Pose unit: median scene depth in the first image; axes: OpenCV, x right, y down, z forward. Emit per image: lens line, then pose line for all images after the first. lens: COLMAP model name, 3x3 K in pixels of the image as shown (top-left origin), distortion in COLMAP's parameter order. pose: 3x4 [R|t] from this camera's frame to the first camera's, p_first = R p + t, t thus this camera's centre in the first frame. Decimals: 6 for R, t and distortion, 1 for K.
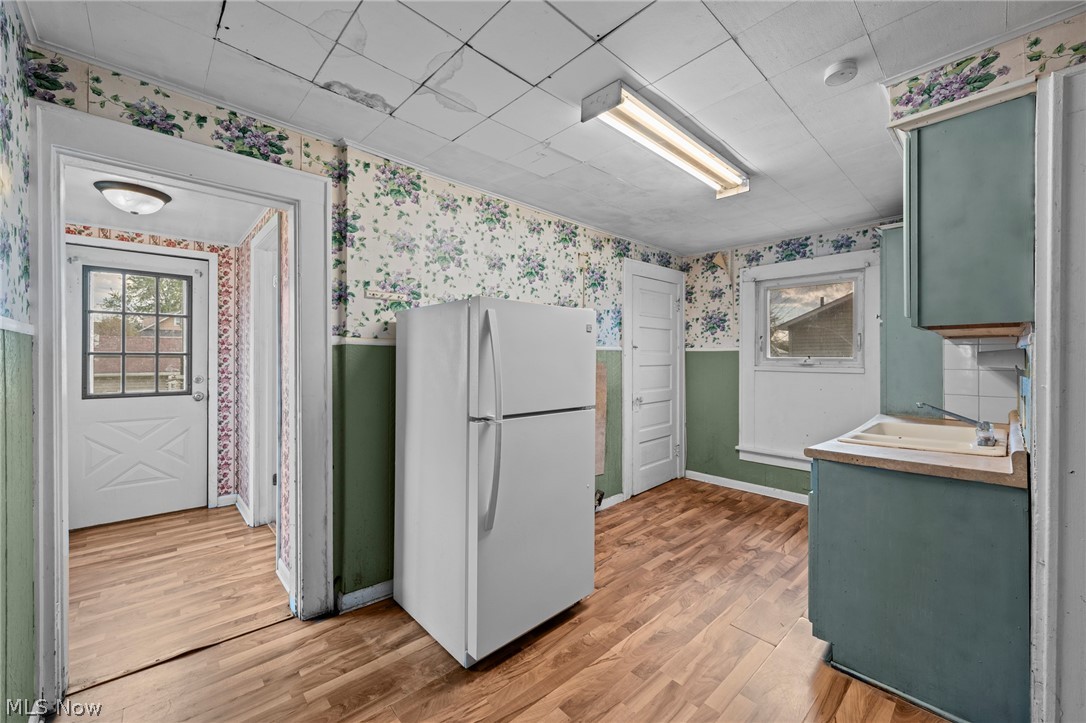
lens RADIAL K [[428.1, 0, 536.4], [0, 428.1, 360.2], [0, 0, 1]] dist [-0.002159, 0.000208]
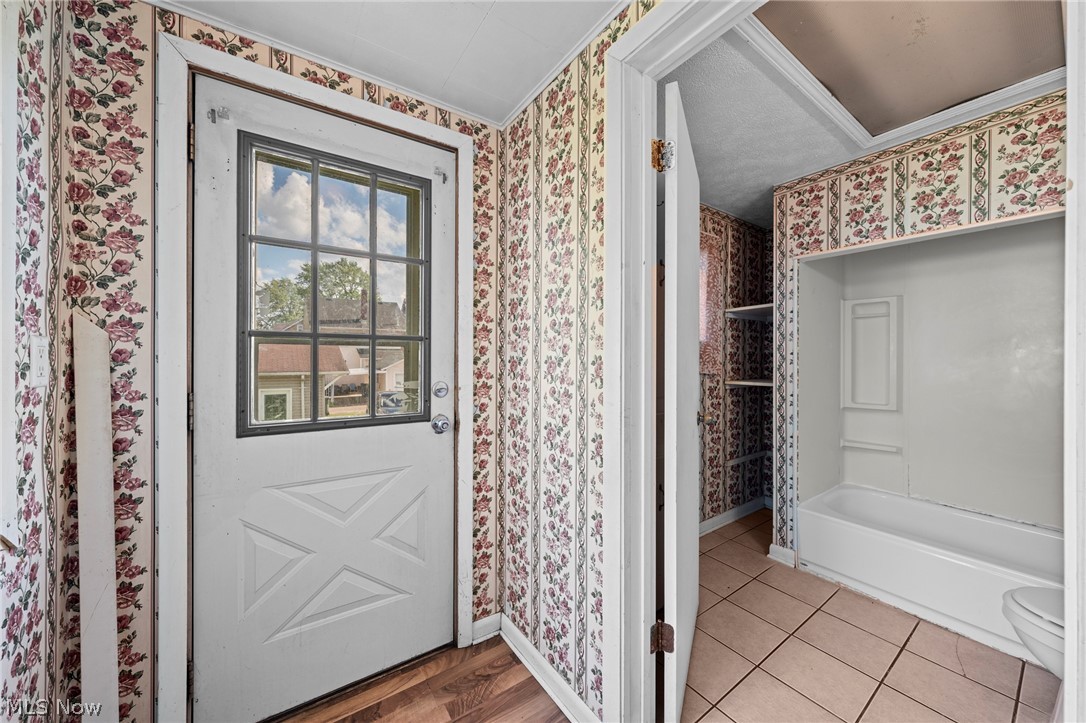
lens RADIAL K [[399.0, 0, 547.4], [0, 399.0, 361.3], [0, 0, 1]] dist [-0.006713, -0.000132]
pose [[0.989572, 0.000766, -0.144036, -0.513675], [-0.000413, 0.999997, 0.002477, 0.009420], [0.144037, -0.002391, 0.989569, 0.479132]]
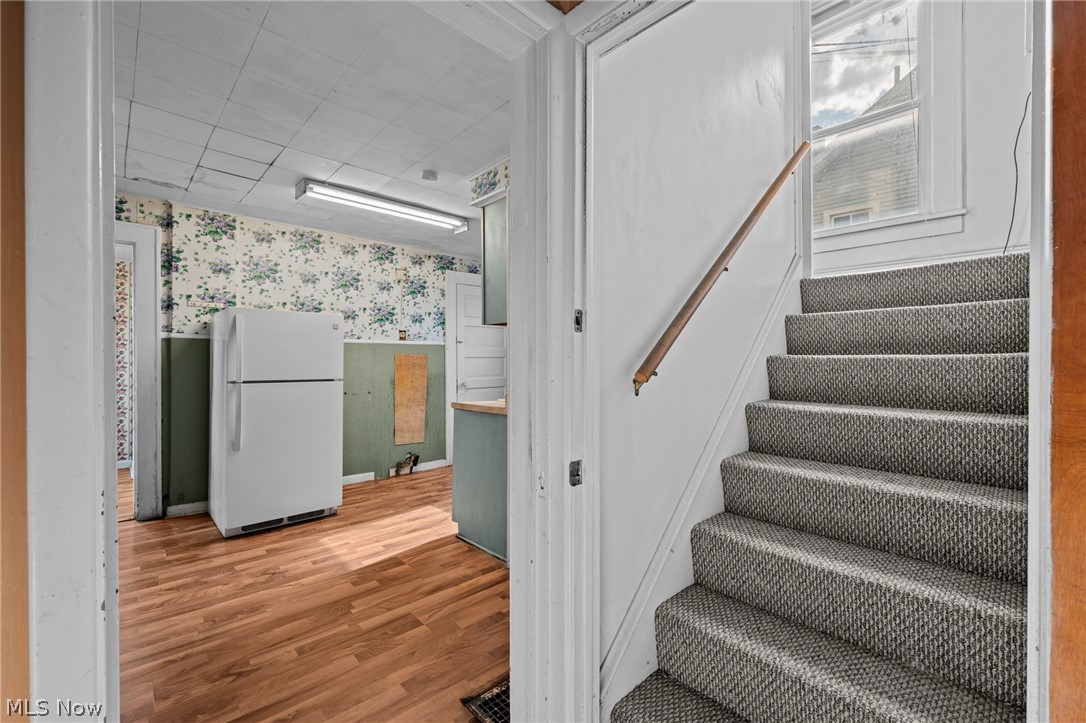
lens RADIAL K [[462.9, 0, 541.5], [0, 462.9, 360.9], [0, 0, 1]] dist [-0.004727, -0.000381]
pose [[0.999944, -0.002787, 0.010162, 0.816171], [0.002827, 0.999988, -0.003901, 0.053043], [-0.010151, 0.003930, 0.999941, -0.608220]]
